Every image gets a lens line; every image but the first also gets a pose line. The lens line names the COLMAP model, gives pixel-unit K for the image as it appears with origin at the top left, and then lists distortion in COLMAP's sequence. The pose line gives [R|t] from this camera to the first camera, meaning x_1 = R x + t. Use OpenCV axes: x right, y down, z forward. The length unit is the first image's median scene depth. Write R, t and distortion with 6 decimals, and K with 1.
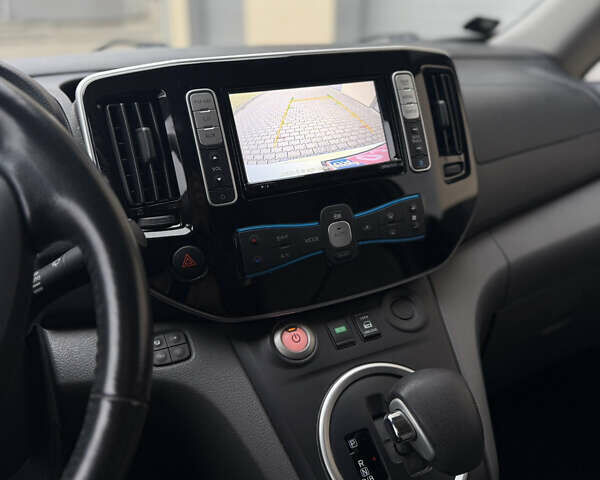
lens RADIAL K [[581.2, 0, 300.0], [0, 581.2, 240.0], [0, 0, 1]] dist [0.110906, -0.004703]
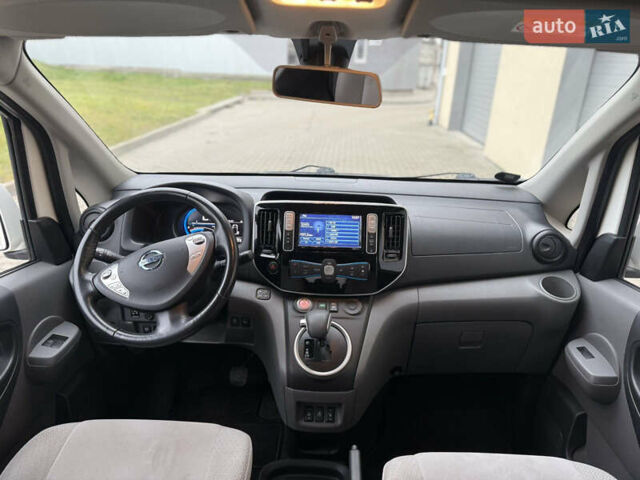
lens RADIAL K [[447.5, 0, 319.0], [0, 447.5, 234.6], [0, 0, 1]] dist [0.088537, -0.104981]
pose [[0.881816, 0.197734, -0.428137, 0.855386], [-0.216507, 0.976268, 0.004956, -0.166173], [0.418956, 0.088324, 0.903700, -0.872856]]
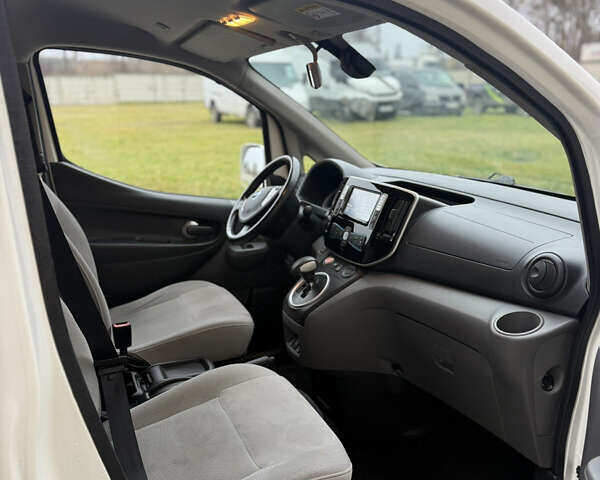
lens RADIAL K [[581.2, 0, 300.0], [0, 581.2, 240.0], [0, 0, 1]] dist [0.110906, -0.004703]
pose [[-0.082807, 0.237242, -0.967915, 3.071324], [-0.371977, 0.893698, 0.250874, -0.673692], [0.924541, 0.380816, 0.014244, 0.779953]]
